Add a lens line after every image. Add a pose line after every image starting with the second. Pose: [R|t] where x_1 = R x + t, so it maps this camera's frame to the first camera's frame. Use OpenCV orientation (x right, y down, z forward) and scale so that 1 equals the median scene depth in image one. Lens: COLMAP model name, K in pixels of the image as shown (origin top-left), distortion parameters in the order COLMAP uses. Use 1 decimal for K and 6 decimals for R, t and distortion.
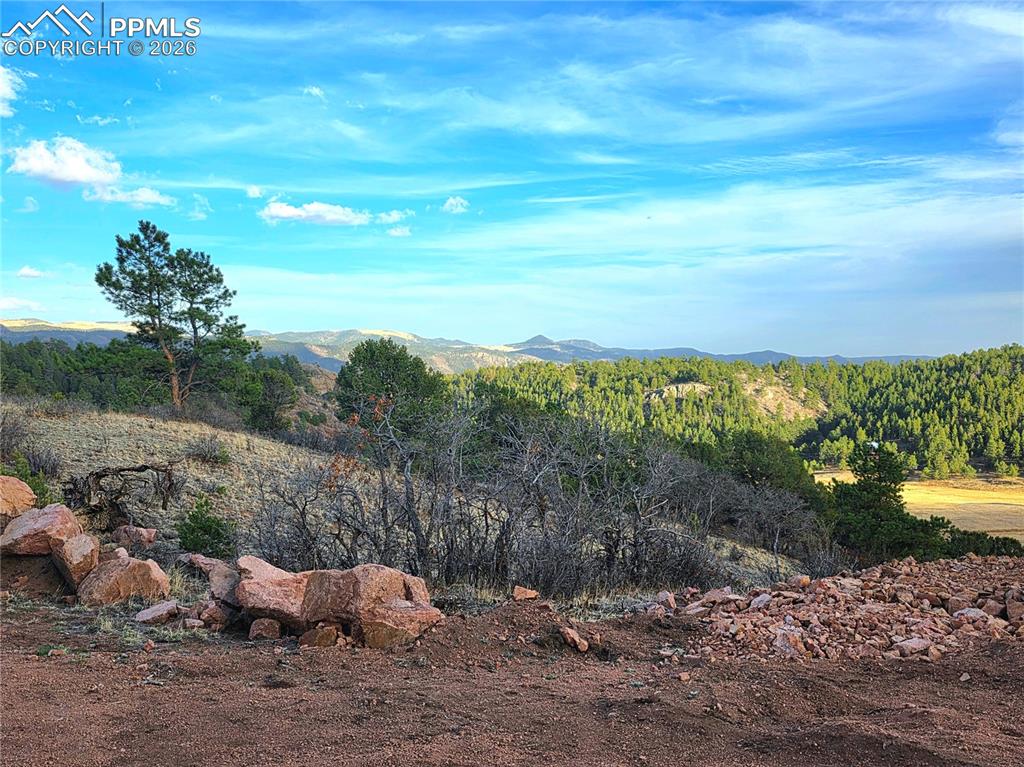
lens RADIAL K [[1036.2, 0, 510.5], [0, 1036.2, 381.8], [0, 0, 1]] dist [0.099957, 0.000000]
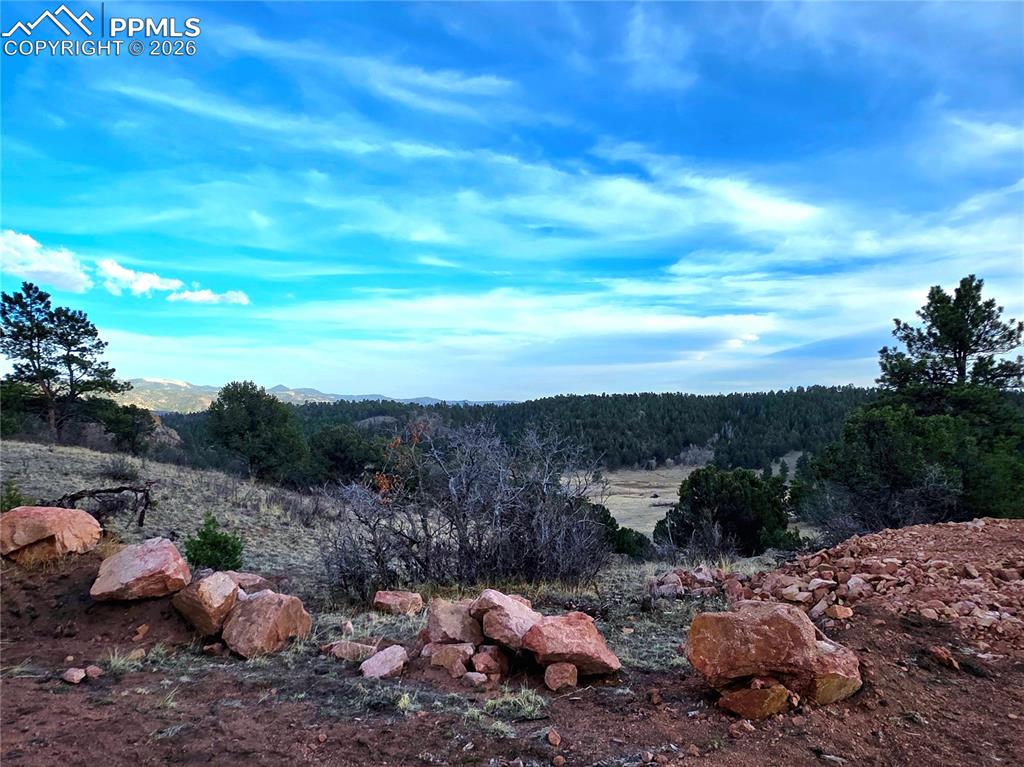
lens RADIAL K [[628.4, 0, 513.2], [0, 628.4, 385.7], [0, 0, 1]] dist [0.008009, 0.006593]
pose [[0.925068, 0.018385, 0.379357, -0.100000], [-0.000430, 0.998878, -0.047363, 0.002292], [-0.379802, 0.043651, 0.924037, 0.103329]]
